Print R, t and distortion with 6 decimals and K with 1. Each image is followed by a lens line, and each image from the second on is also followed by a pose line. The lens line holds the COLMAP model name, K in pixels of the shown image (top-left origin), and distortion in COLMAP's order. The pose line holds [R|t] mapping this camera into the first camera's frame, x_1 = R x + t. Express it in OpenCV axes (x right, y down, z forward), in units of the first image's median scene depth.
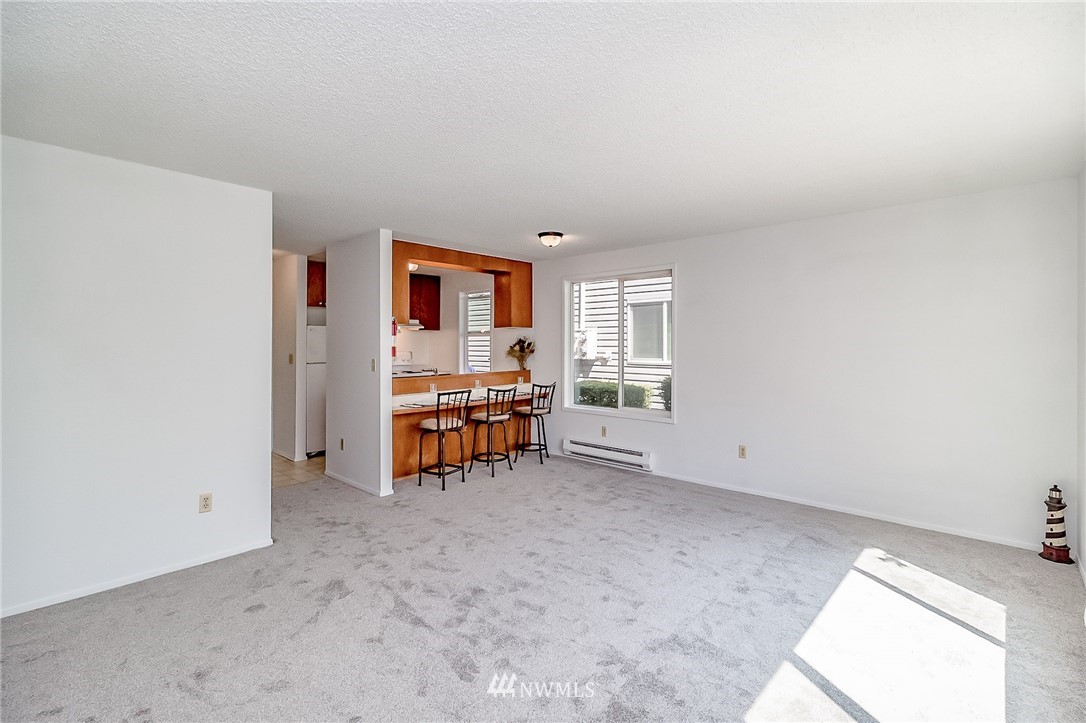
lens RADIAL K [[503.2, 0, 544.9], [0, 503.2, 336.7], [0, 0, 1]] dist [0.017291, -0.003873]
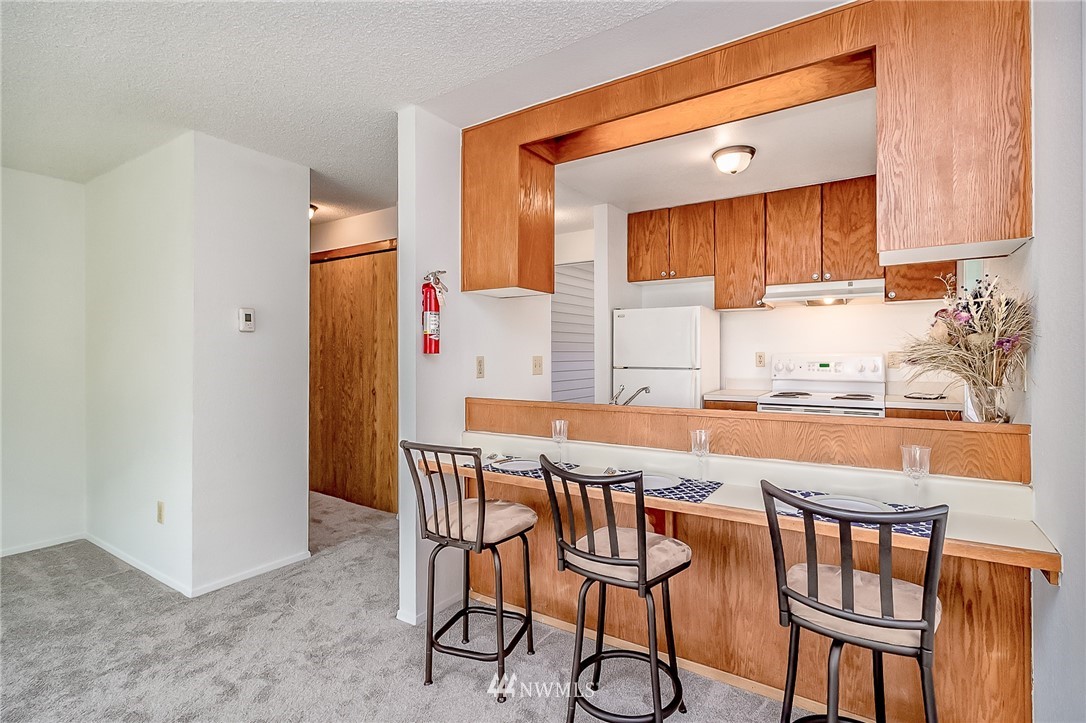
lens RADIAL K [[547.3, 0, 586.2], [0, 547.3, 349.6], [0, 0, 1]] dist [-0.003574, -0.000149]
pose [[0.170480, -0.008455, -0.985325, 0.204918], [0.017276, 0.999835, -0.005590, 0.032088], [0.985210, -0.016070, 0.170598, 0.823914]]
